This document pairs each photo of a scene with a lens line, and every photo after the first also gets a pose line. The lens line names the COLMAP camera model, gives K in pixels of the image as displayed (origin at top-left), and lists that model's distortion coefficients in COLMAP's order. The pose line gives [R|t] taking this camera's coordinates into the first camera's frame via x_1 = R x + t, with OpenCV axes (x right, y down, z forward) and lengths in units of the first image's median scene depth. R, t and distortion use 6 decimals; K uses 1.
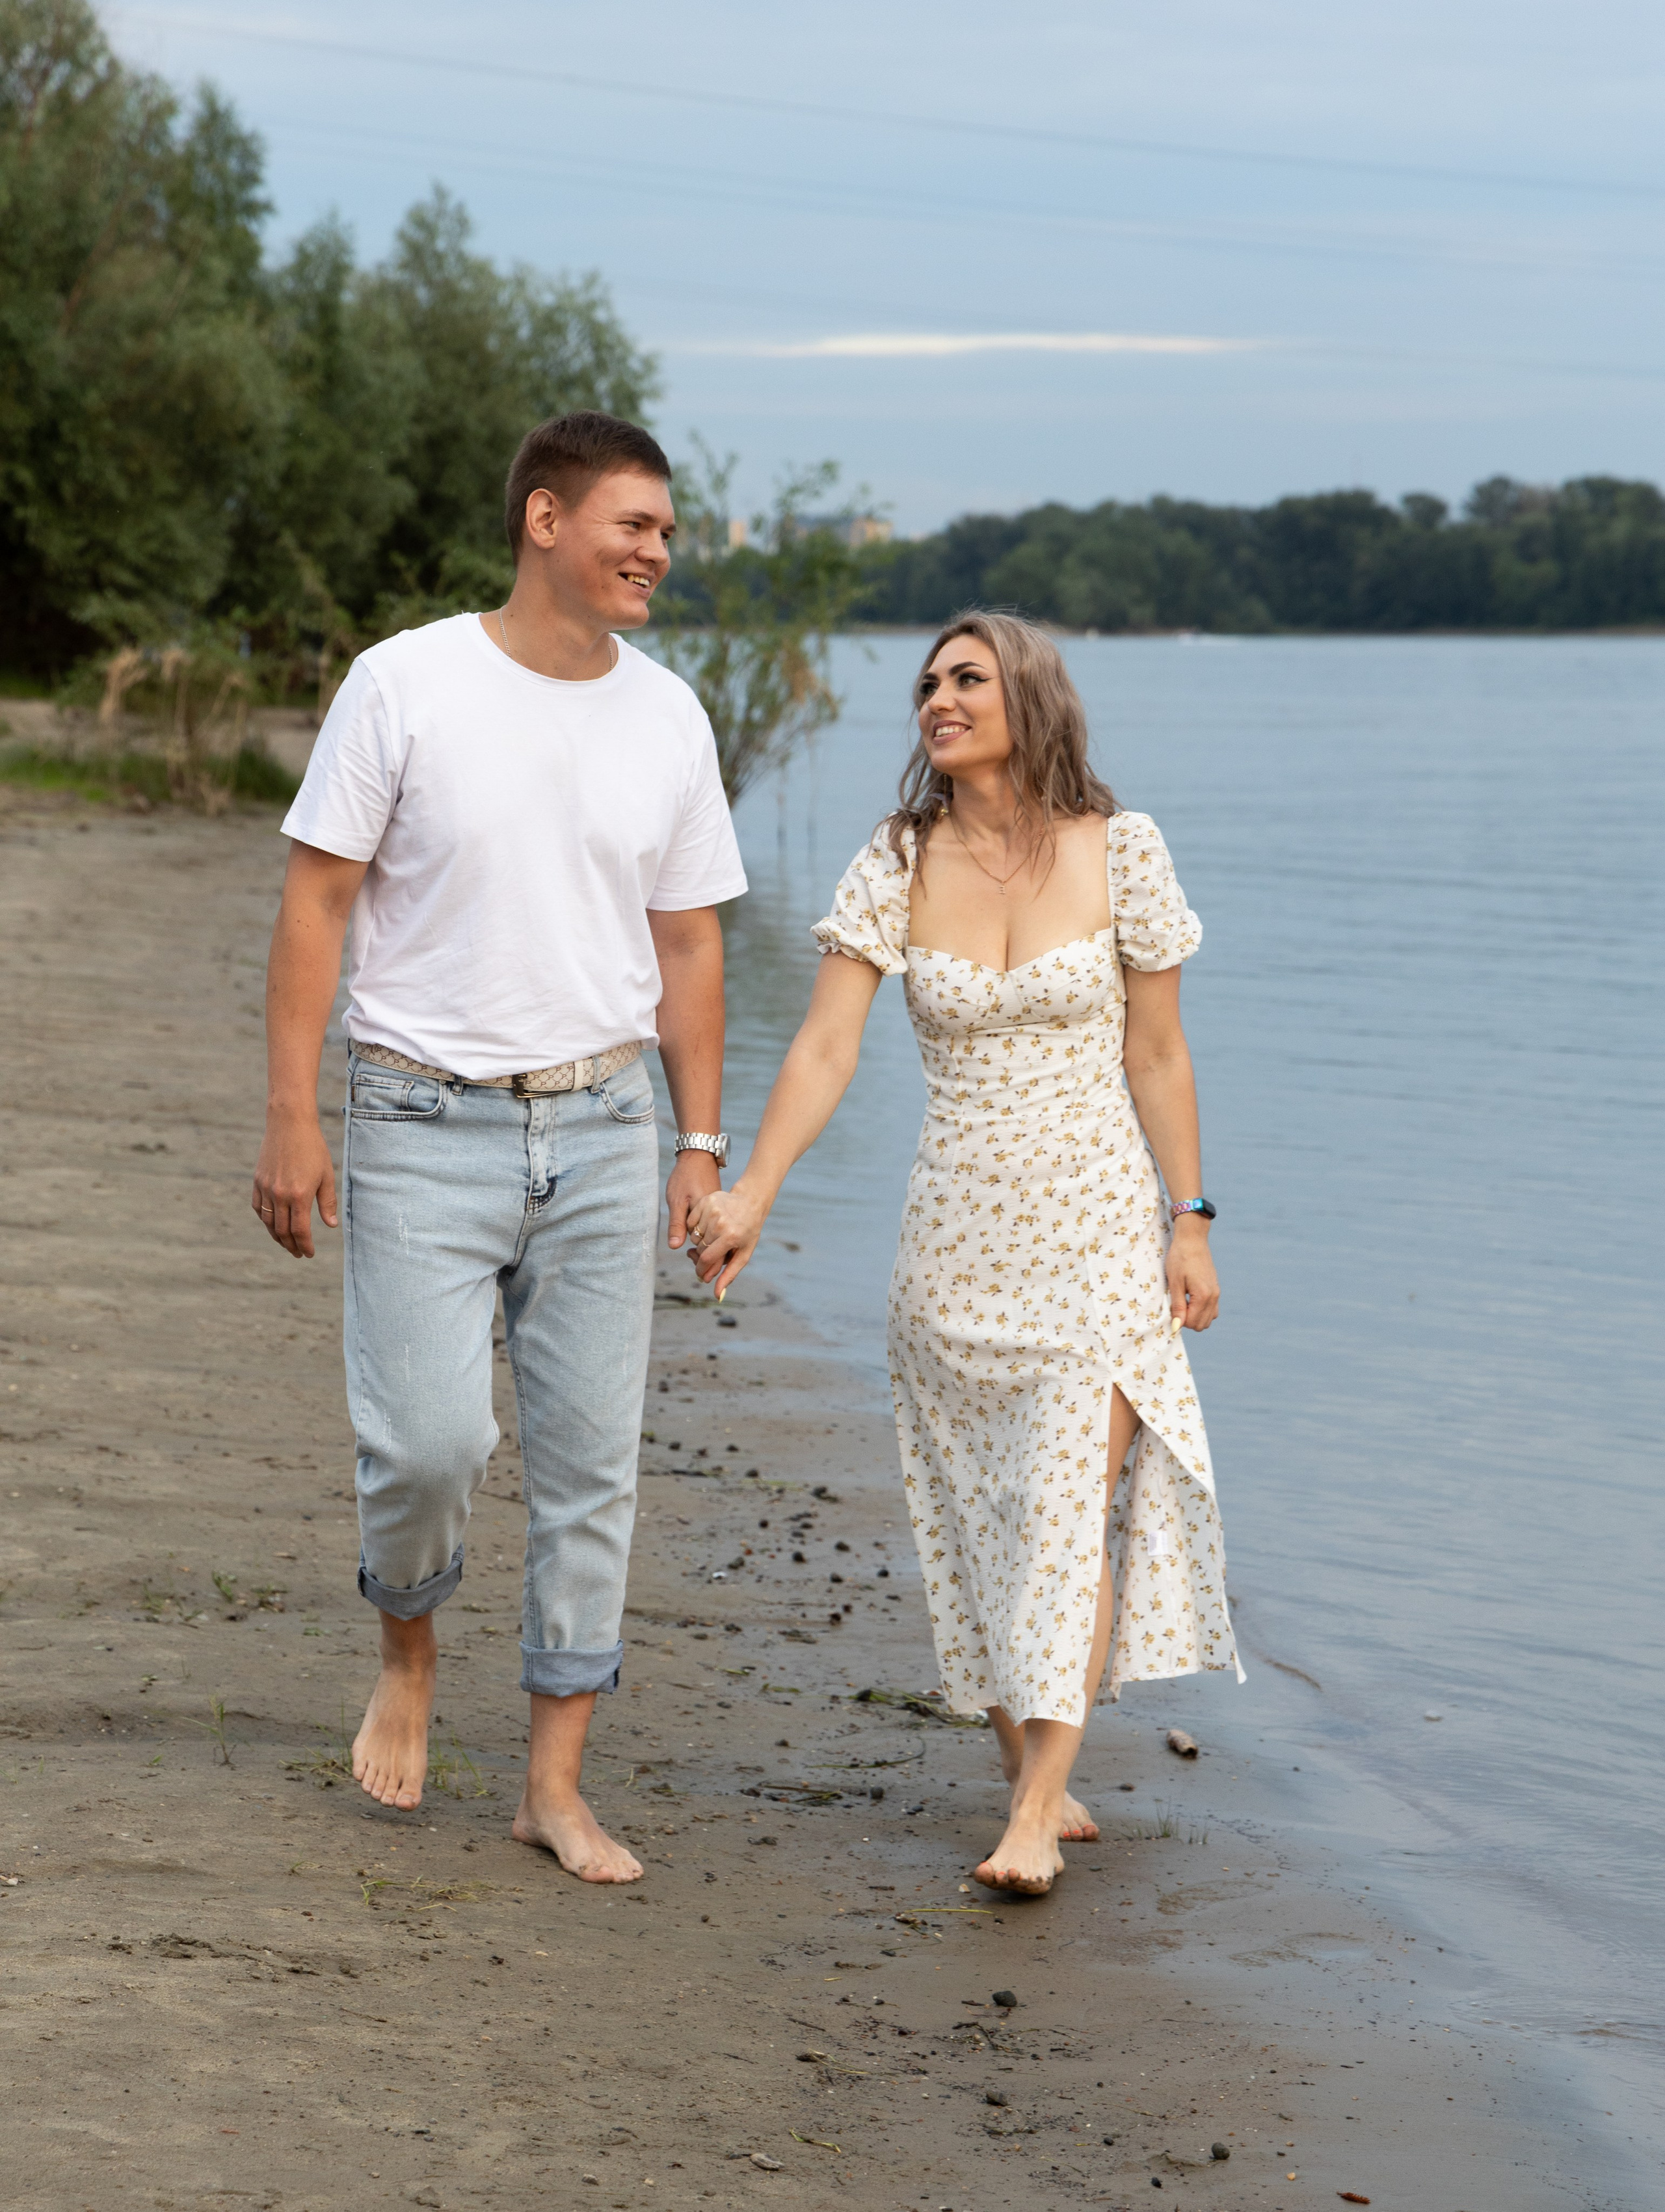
lens RADIAL K [[6232.7, 0, 826.3], [0, 6232.7, 1111.8], [0, 0, 1]] dist [0.048336, 0.000000]
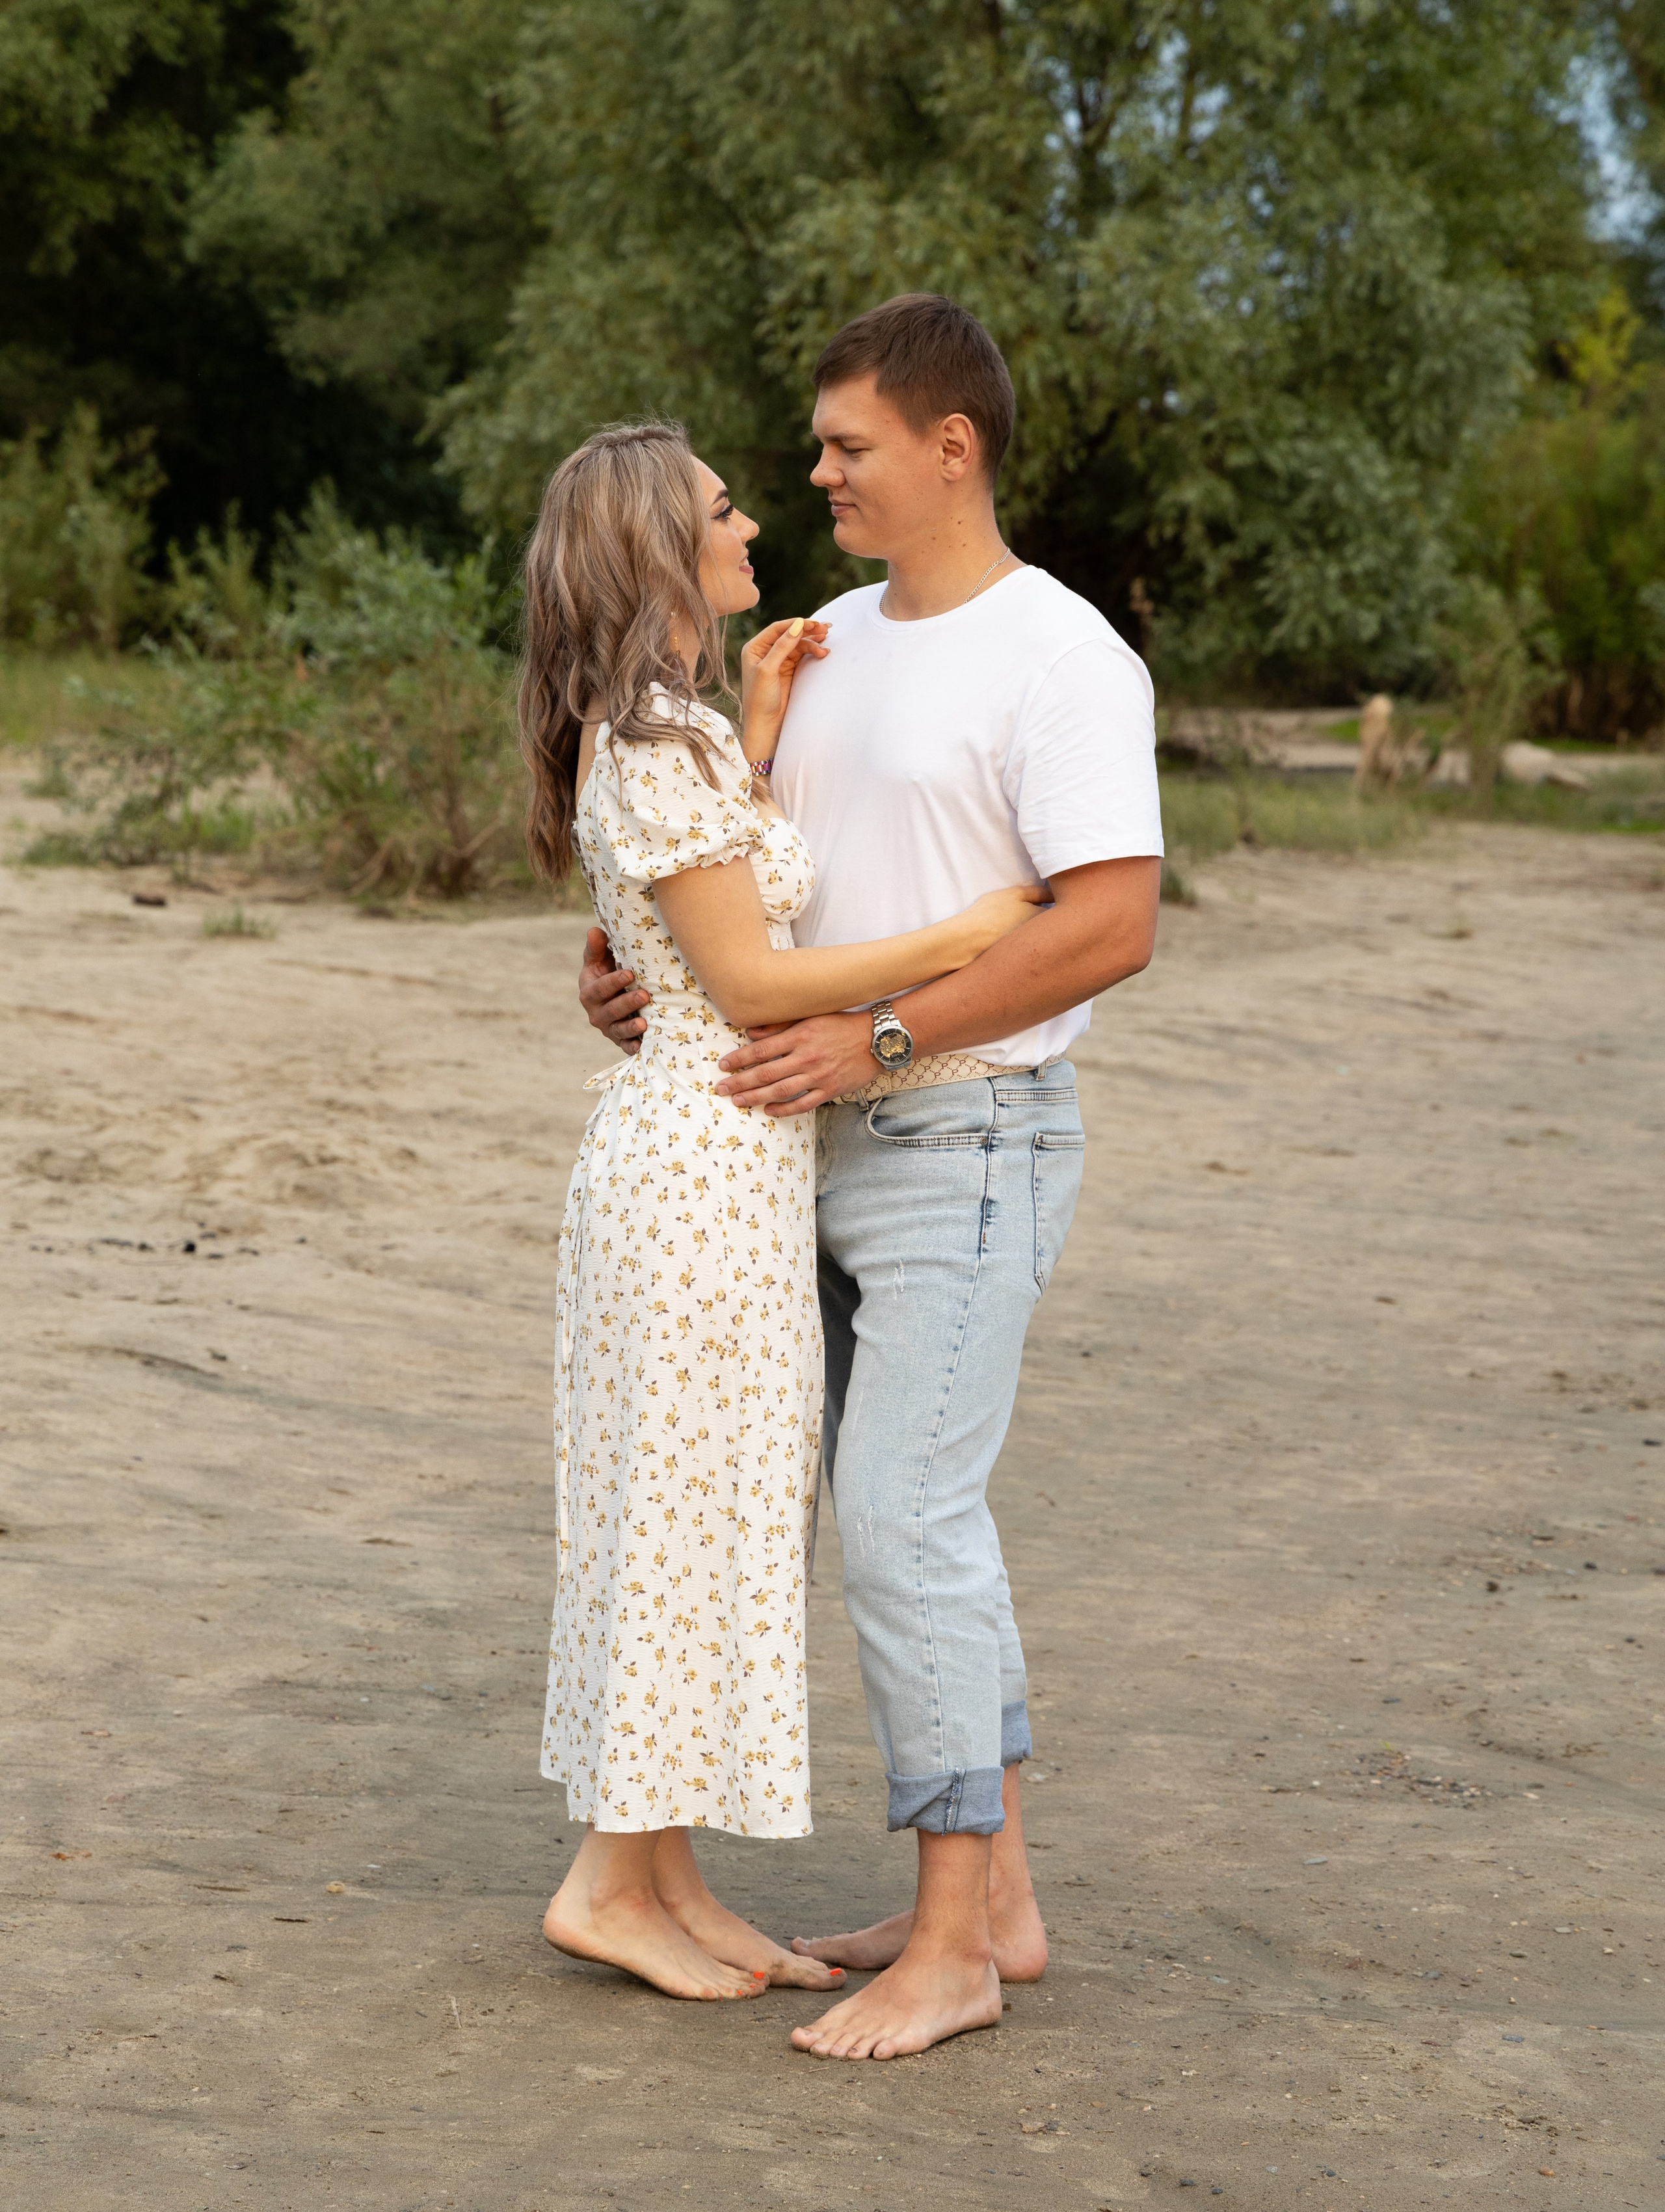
lens RADIAL K [[5835.7, 0, 817.4], [0, 5835.7, 1085.2], [0, 0, 1]] dist [0.080137, 0.000000]
pose [[0.945716, 0.024951, -0.324034, -0.004382], [-0.028276, 0.999585, -0.005556, -0.005864], [0.323761, 0.014416, 0.946029, 0.086326]]
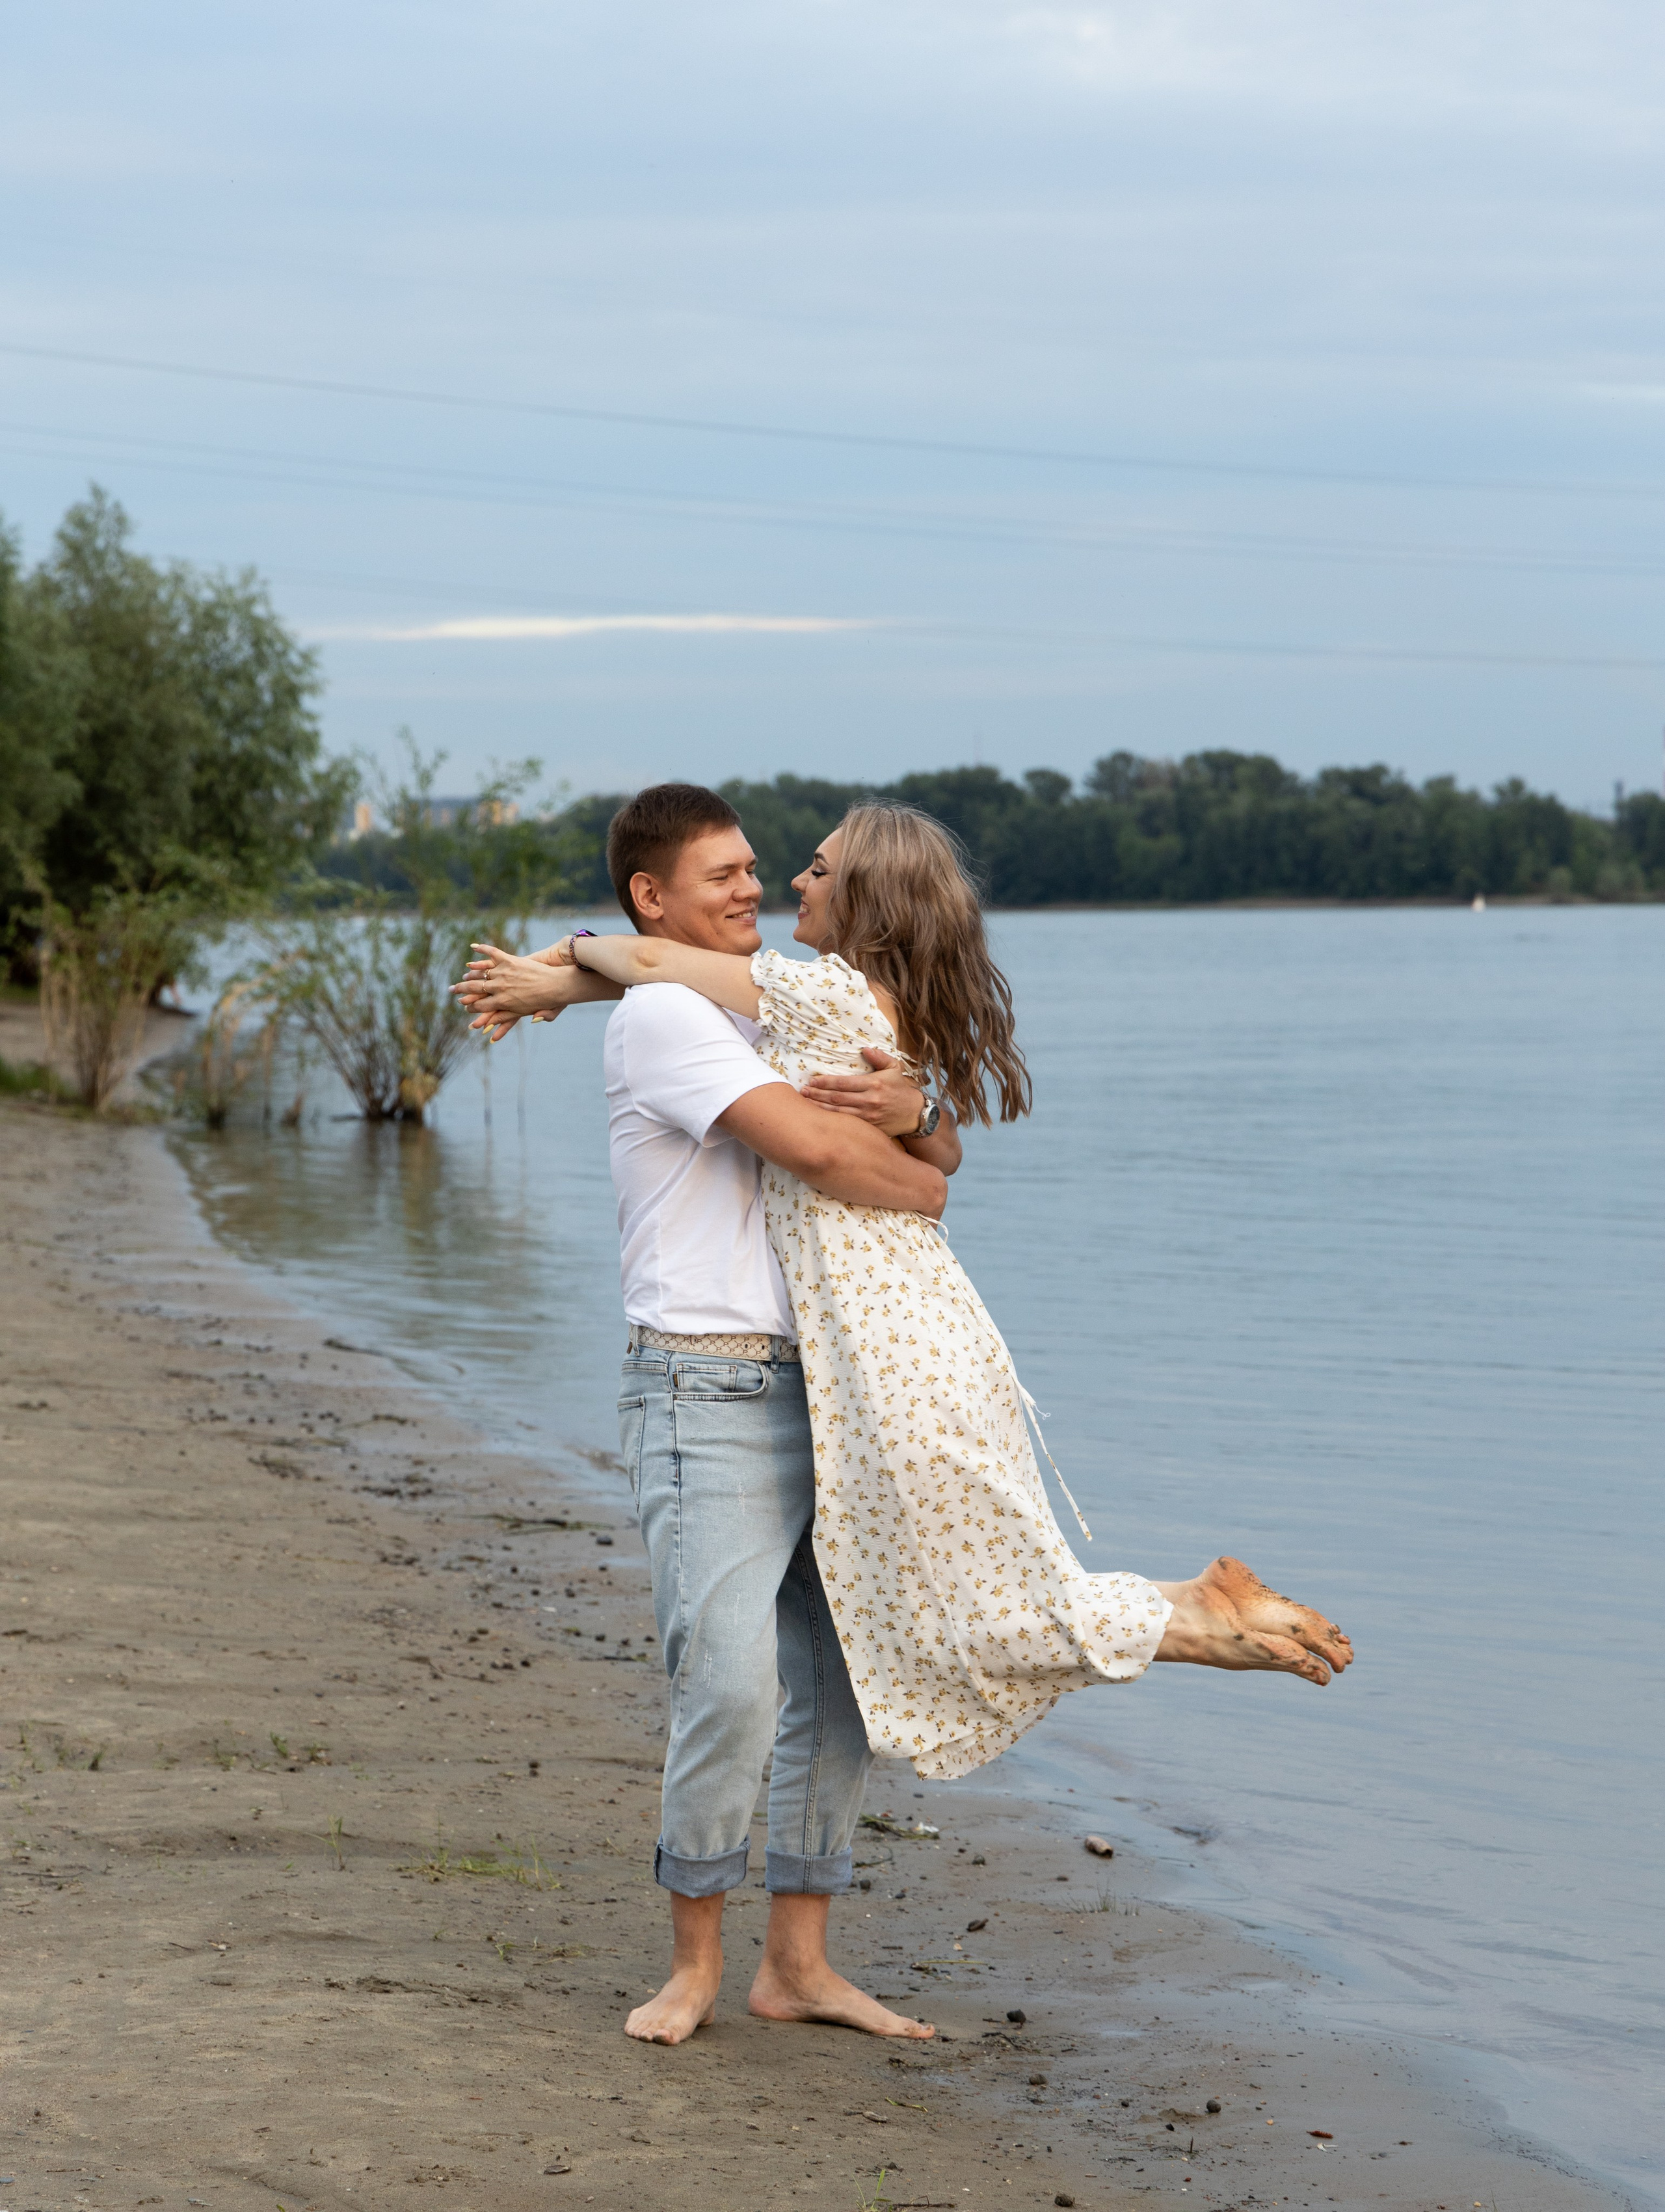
lens RADIAL K [[6232.7, 0, 817.1], [0, 6232.7, 1110.7], [0, 0, 1]] dist [0.048336, 0.000000]
pose [[0.998222, -0.016034, 0.057401, -0.006404], [0.018599, 0.998839, -0.044435, 0.001030], [-0.056622, 0.045424, 0.997362, -0.021604]]
